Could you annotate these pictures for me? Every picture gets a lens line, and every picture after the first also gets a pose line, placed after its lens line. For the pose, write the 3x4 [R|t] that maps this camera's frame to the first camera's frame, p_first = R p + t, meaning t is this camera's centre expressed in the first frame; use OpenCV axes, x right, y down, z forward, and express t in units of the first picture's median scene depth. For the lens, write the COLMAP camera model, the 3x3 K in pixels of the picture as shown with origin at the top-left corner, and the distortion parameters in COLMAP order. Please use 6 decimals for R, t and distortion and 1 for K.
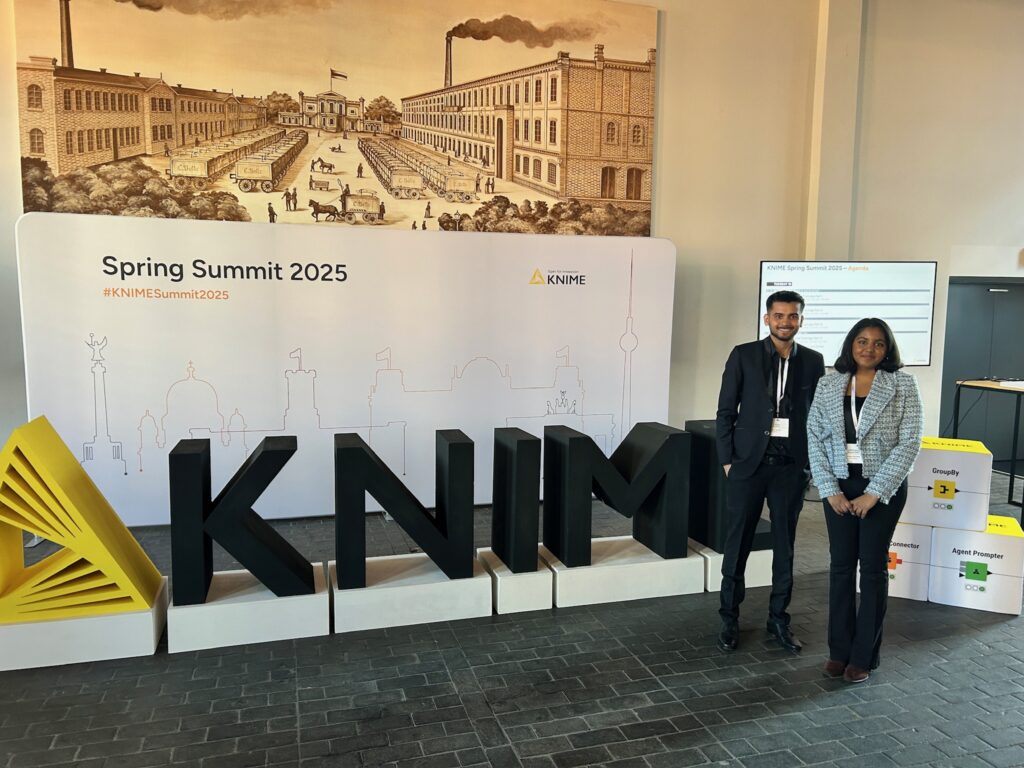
lens RADIAL K [[780.9, 0, 514.0], [0, 780.9, 384.4], [0, 0, 1]] dist [0.080939, -0.047216]
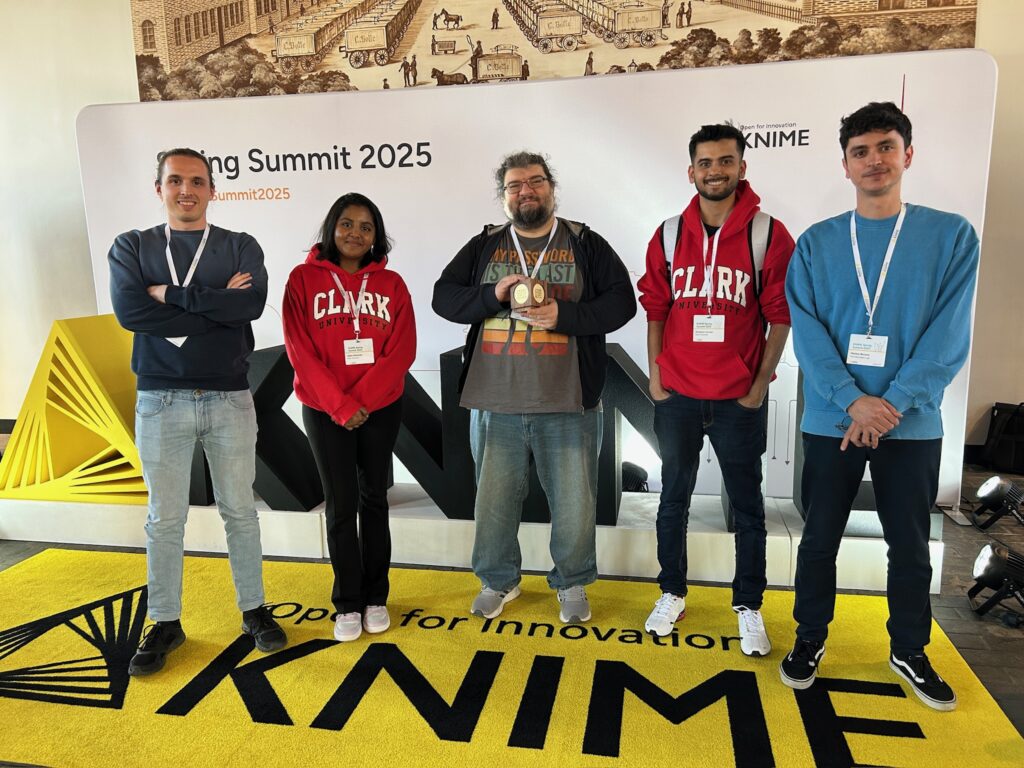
lens RADIAL K [[780.9, 0, 507.8], [0, 780.9, 387.1], [0, 0, 1]] dist [0.080939, -0.047216]
pose [[0.897905, 0.041433, -0.438235, 0.161852], [-0.007846, 0.996909, 0.078176, 0.013872], [0.440119, -0.066756, 0.895455, 0.336604]]
